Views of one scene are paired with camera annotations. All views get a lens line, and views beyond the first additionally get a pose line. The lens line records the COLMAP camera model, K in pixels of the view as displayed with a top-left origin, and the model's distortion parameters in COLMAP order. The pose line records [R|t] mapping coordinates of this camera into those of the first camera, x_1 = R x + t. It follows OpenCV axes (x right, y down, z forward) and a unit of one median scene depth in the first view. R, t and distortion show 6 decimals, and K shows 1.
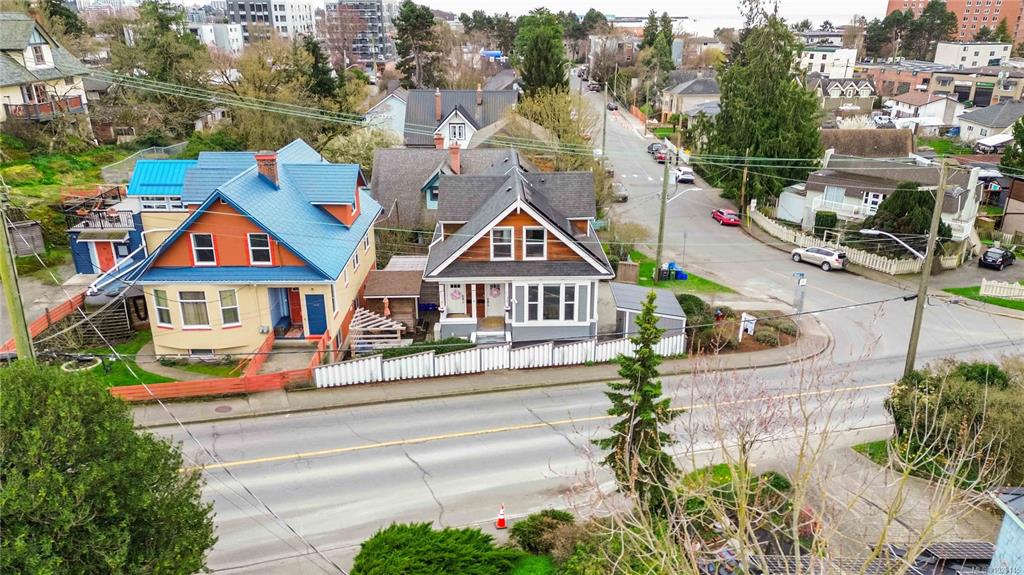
lens RADIAL K [[709.5, 0, 512.0], [0, 709.5, 287.5], [0, 0, 1]] dist [0.059954, -0.056949]
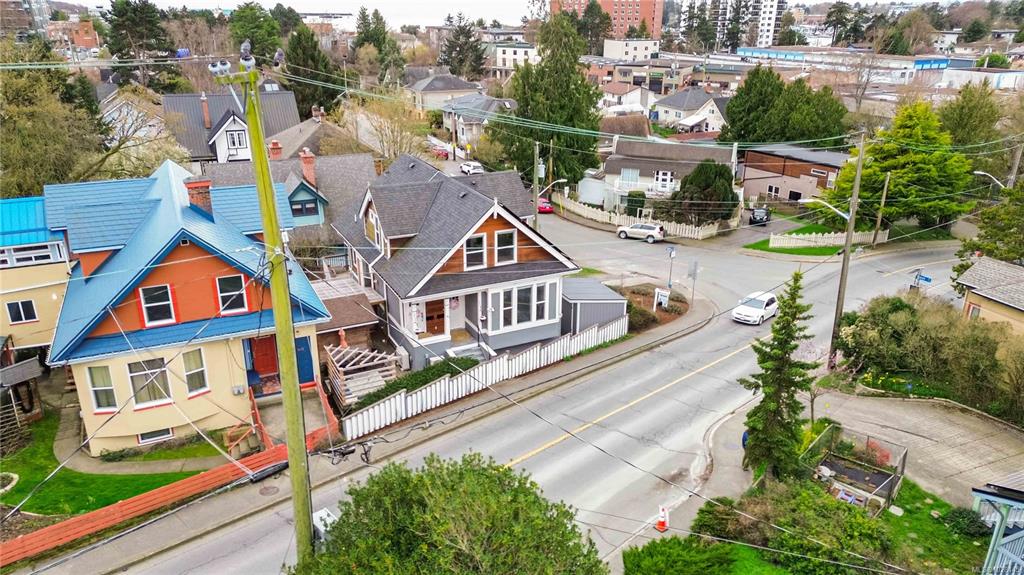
lens RADIAL K [[709.5, 0, 512.0], [0, 709.5, 287.5], [0, 0, 1]] dist [0.059954, -0.056949]
pose [[0.907151, -0.145207, 0.394959, -0.301964], [0.143666, 0.989054, 0.033651, -0.033645], [-0.395522, 0.026216, 0.918082, 0.088068]]
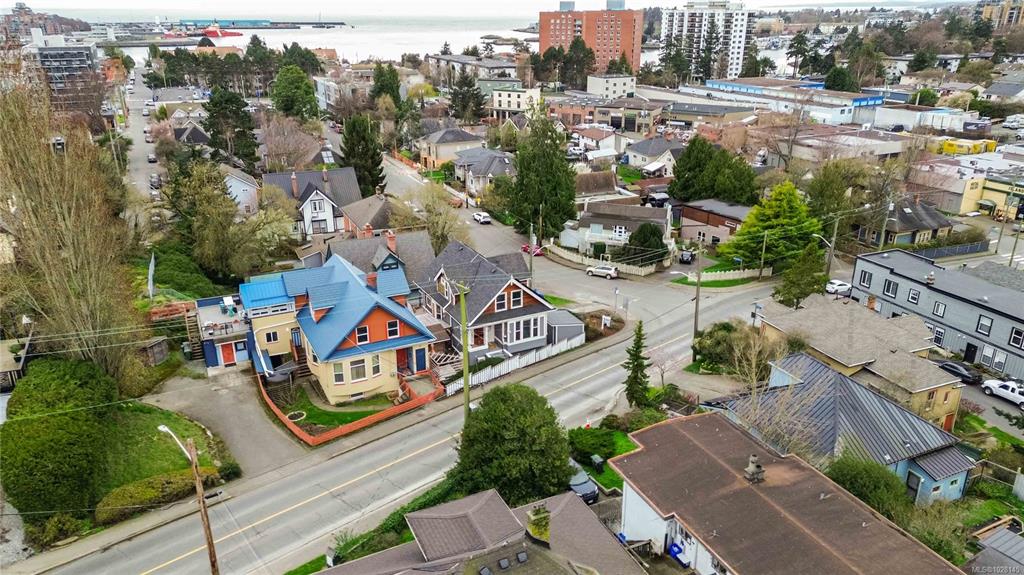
lens RADIAL K [[702.2, 0, 512.0], [0, 702.2, 287.5], [0, 0, 1]] dist [0.074875, -0.056834]
pose [[0.901362, -0.155073, 0.404351, -0.612169], [0.155634, 0.987306, 0.031710, -0.130370], [-0.404135, 0.034349, 0.914054, -0.574653]]
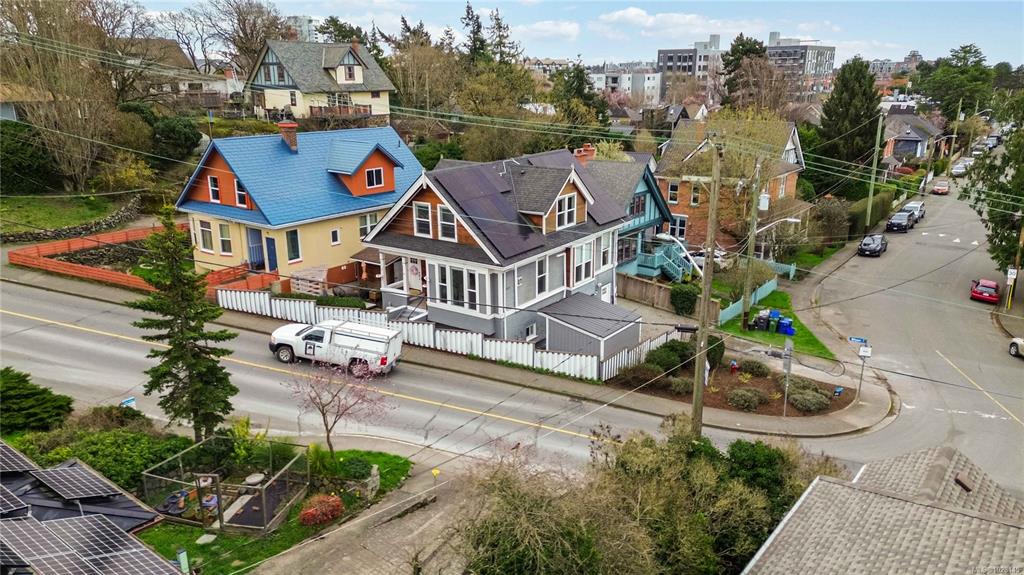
lens RADIAL K [[709.5, 0, 512.0], [0, 709.5, 287.5], [0, 0, 1]] dist [0.059954, -0.056949]
pose [[0.804857, 0.169307, -0.568806, 0.582291], [-0.211432, 0.977358, -0.008261, 0.012055], [0.554529, 0.126913, 0.822430, 0.212965]]
